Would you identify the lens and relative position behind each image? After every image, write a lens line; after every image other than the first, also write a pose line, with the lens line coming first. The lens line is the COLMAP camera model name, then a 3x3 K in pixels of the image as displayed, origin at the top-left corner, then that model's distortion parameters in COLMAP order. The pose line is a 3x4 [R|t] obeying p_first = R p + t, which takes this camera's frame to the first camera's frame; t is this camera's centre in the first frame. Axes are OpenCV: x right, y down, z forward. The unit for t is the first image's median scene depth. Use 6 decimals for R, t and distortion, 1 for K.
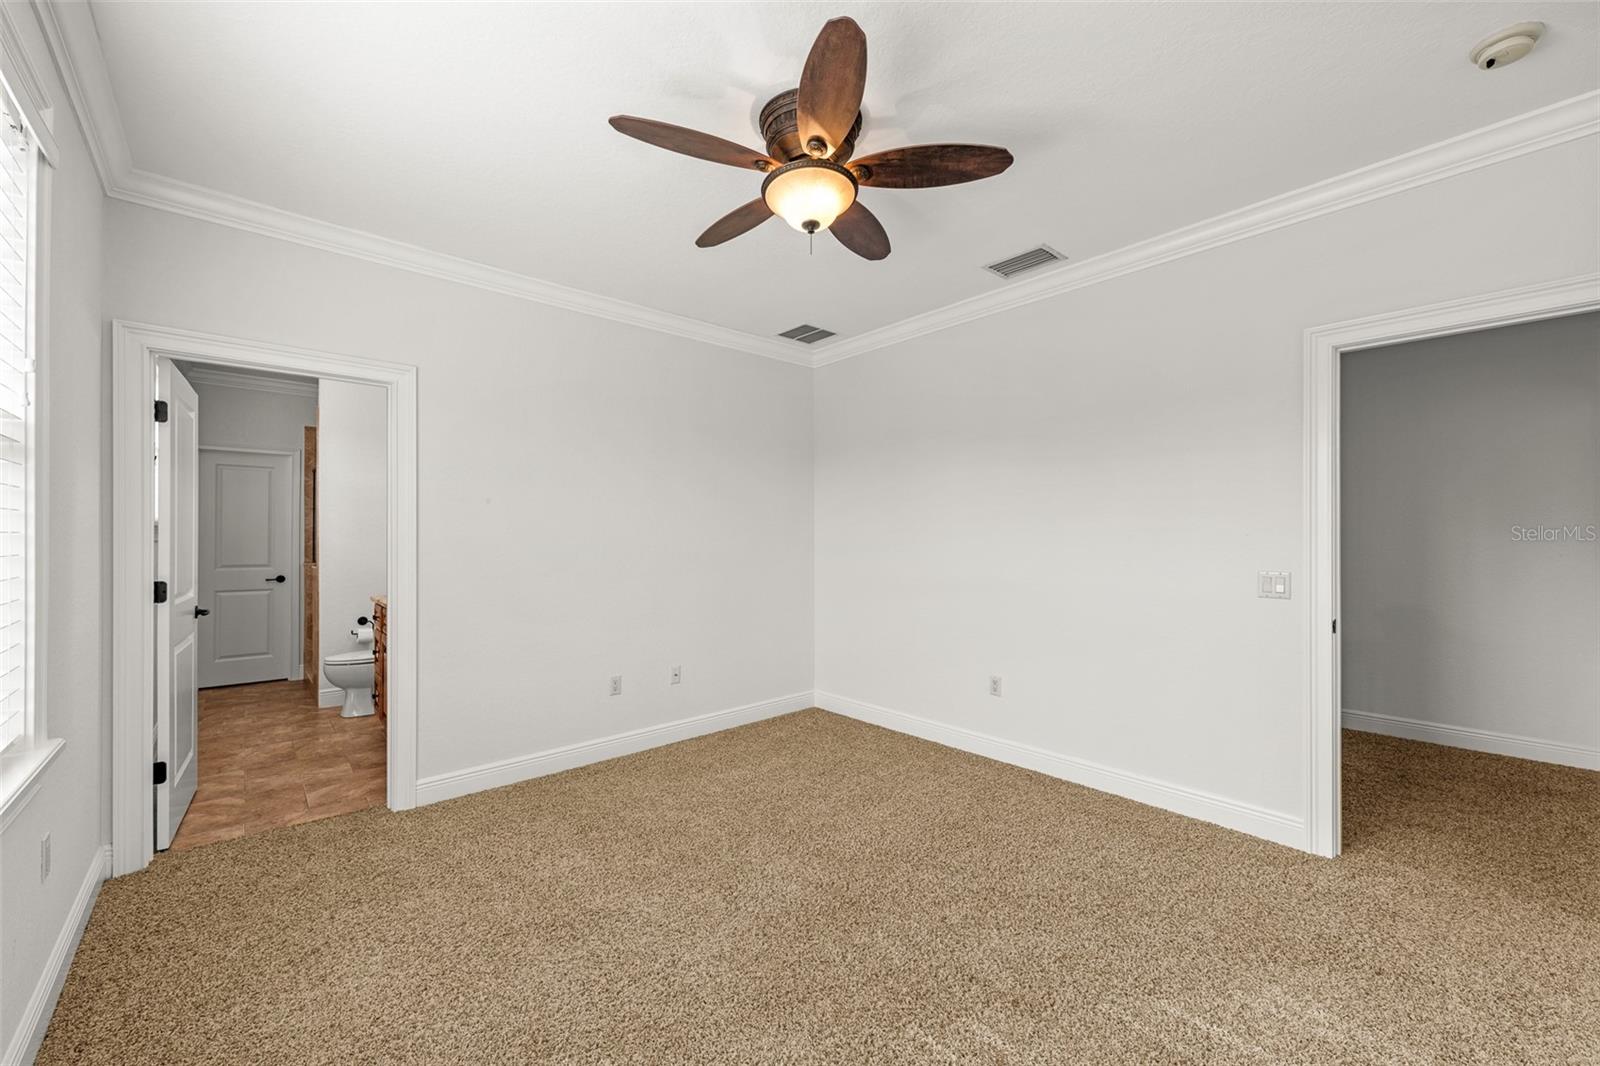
lens RADIAL K [[636.0, 0, 800.0], [0, 636.0, 533.0], [0, 0, 1]] dist [-0.000356, 0.000091]
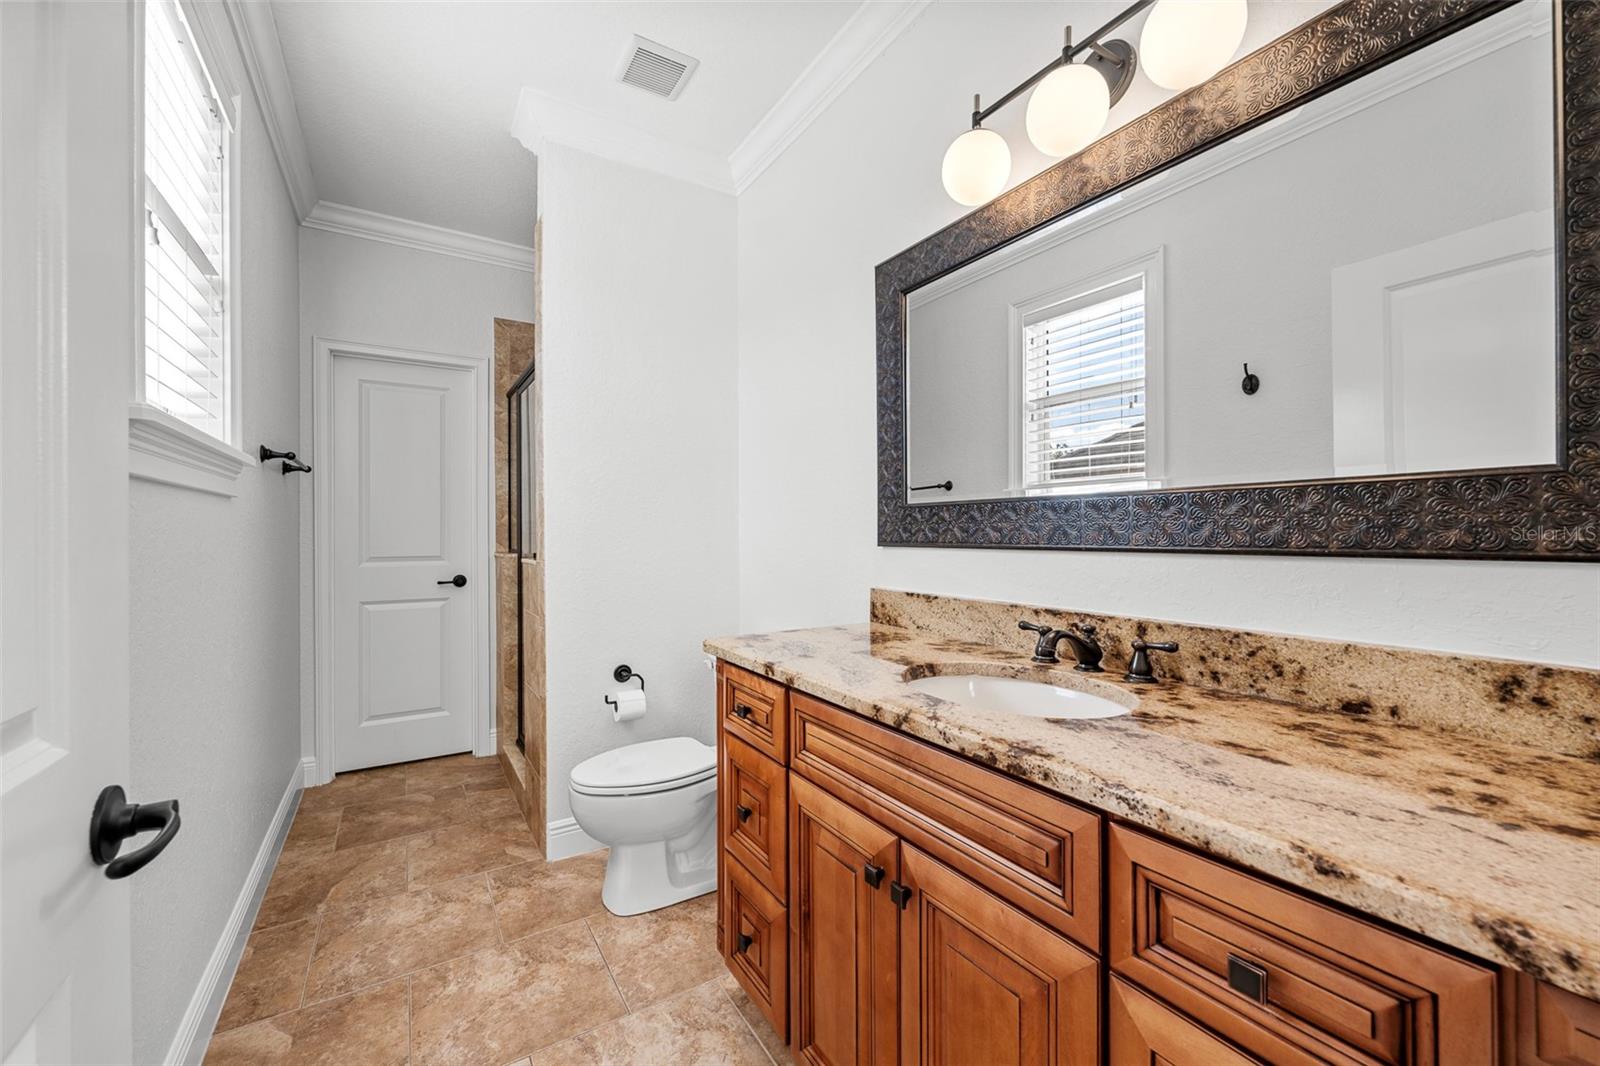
lens RADIAL K [[628.5, 0, 800.0], [0, 628.5, 533.0], [0, 0, 1]] dist [-0.012379, -0.000130]
pose [[0.986942, -0.006039, -0.160964, -0.412567], [0.006812, 0.999968, 0.004252, 0.027884], [0.160933, -0.005293, 0.986951, 0.479938]]
